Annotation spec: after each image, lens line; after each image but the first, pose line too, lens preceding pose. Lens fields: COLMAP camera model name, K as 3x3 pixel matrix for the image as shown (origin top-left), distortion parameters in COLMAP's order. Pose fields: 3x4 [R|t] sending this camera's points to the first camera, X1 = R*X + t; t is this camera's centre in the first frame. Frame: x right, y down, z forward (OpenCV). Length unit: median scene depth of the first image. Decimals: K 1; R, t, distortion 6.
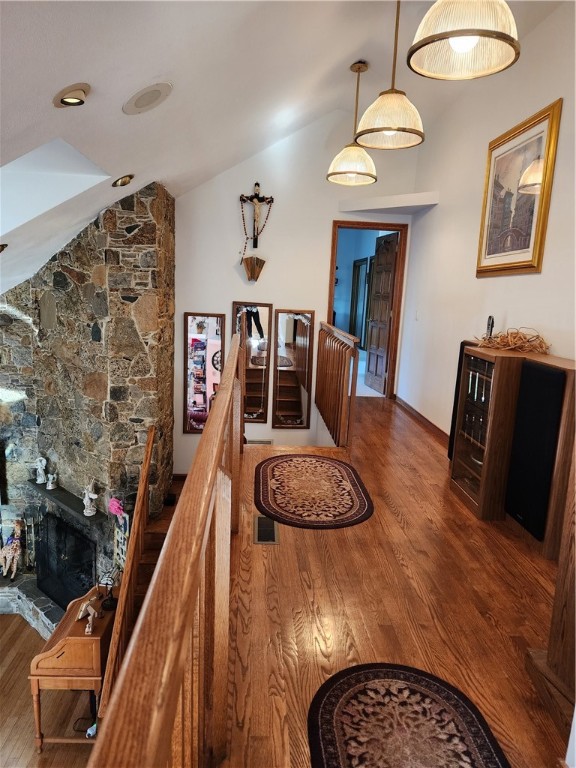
lens RADIAL K [[516.4, 0, 287.0], [0, 516.4, 381.8], [0, 0, 1]] dist [0.061790, -0.063007]
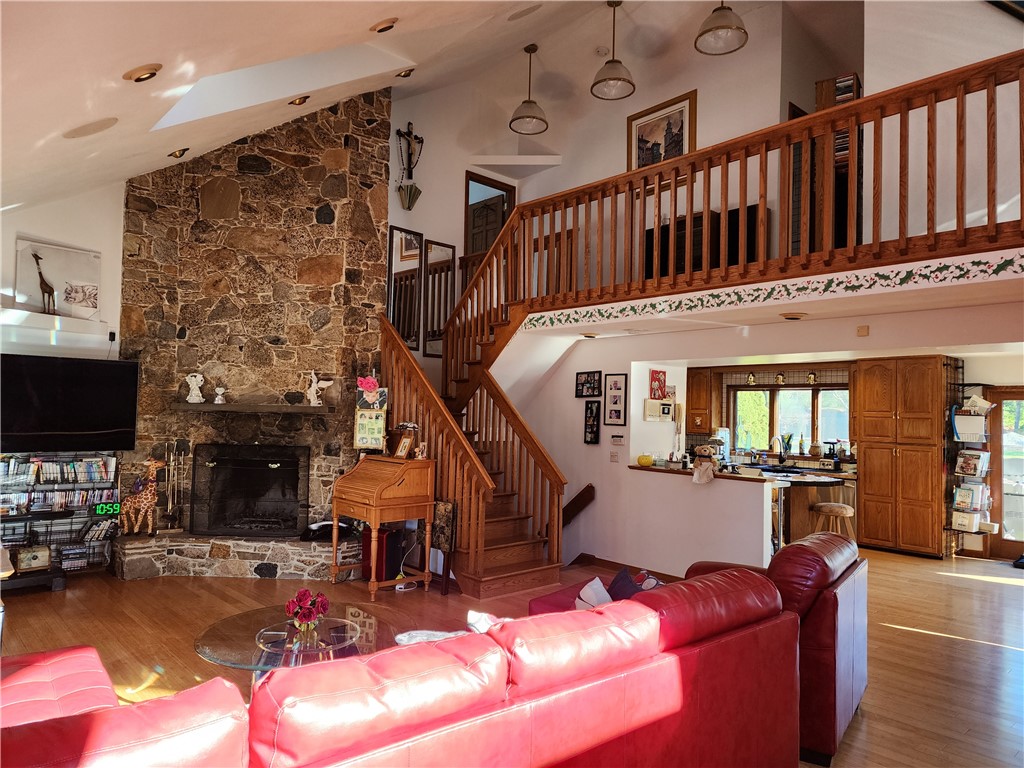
lens RADIAL K [[688.5, 0, 509.8], [0, 688.5, 386.8], [0, 0, 1]] dist [0.061790, -0.063007]
pose [[0.791319, 0.003607, 0.611393, -0.886338], [0.114134, 0.981533, -0.153513, 0.462810], [-0.600657, 0.191258, 0.776294, -0.164504]]
